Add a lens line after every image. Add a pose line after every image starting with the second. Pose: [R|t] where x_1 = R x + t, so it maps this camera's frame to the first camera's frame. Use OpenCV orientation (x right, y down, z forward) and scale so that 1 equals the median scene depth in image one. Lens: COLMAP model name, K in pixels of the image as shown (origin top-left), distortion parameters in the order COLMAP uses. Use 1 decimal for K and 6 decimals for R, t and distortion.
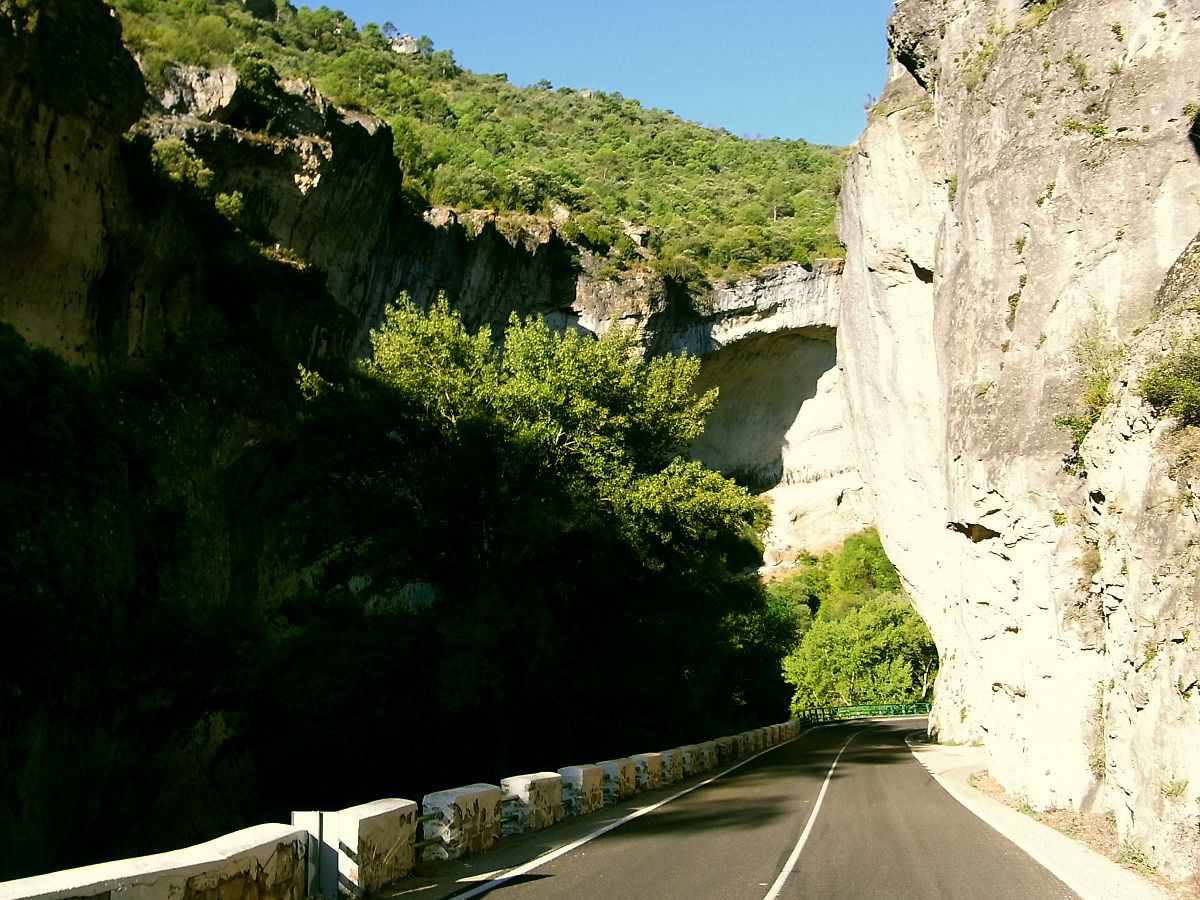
lens RADIAL K [[1225.2, 0, 600.0], [0, 1225.2, 450.0], [0, 0, 1]] dist [-0.024605, -0.004613]
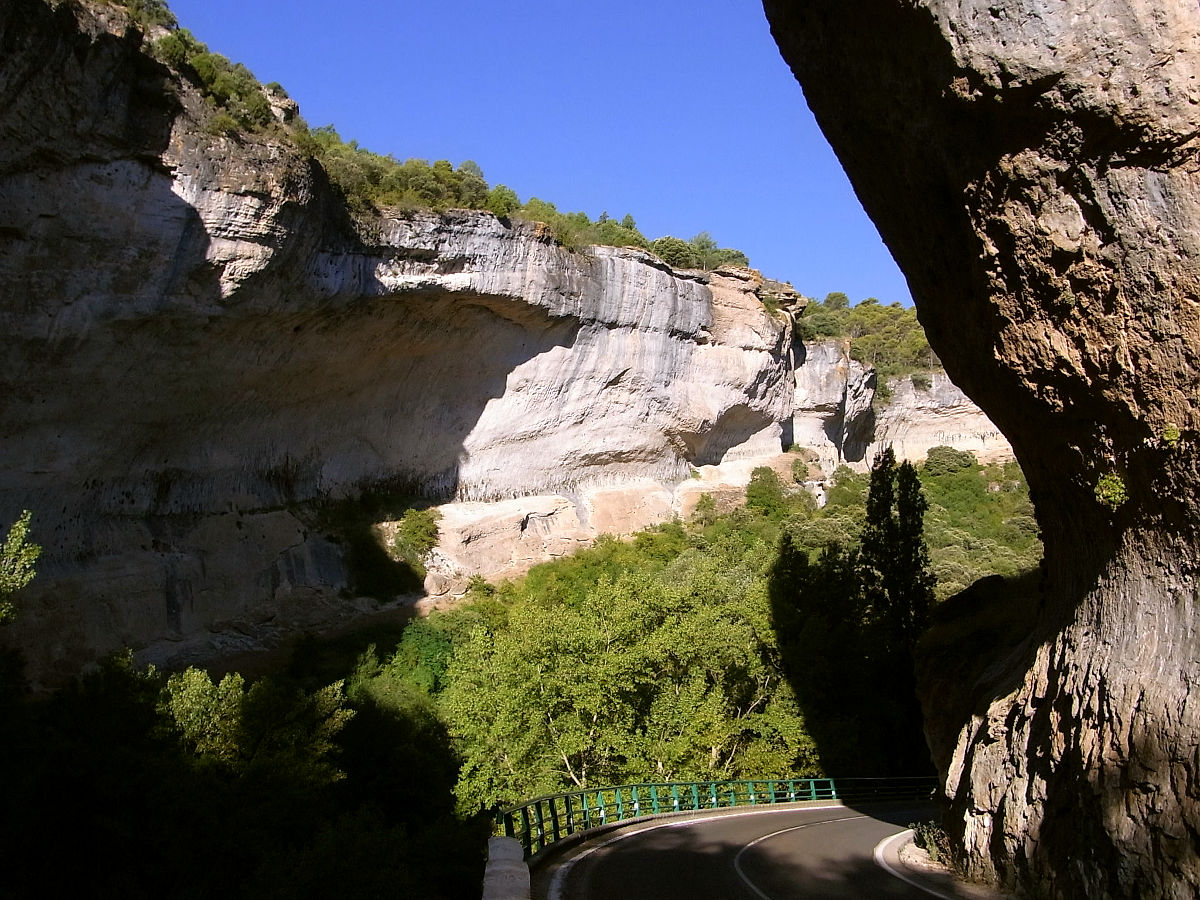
lens RADIAL K [[1090.2, 0, 601.9], [0, 1090.2, 492.5], [0, 0, 1]] dist [-0.137263, 0.099838]
pose [[0.957599, 0.071934, 0.278978, 0.047890], [-0.056525, 0.996418, -0.062899, 0.067482], [-0.282503, 0.044463, 0.958235, 0.327049]]
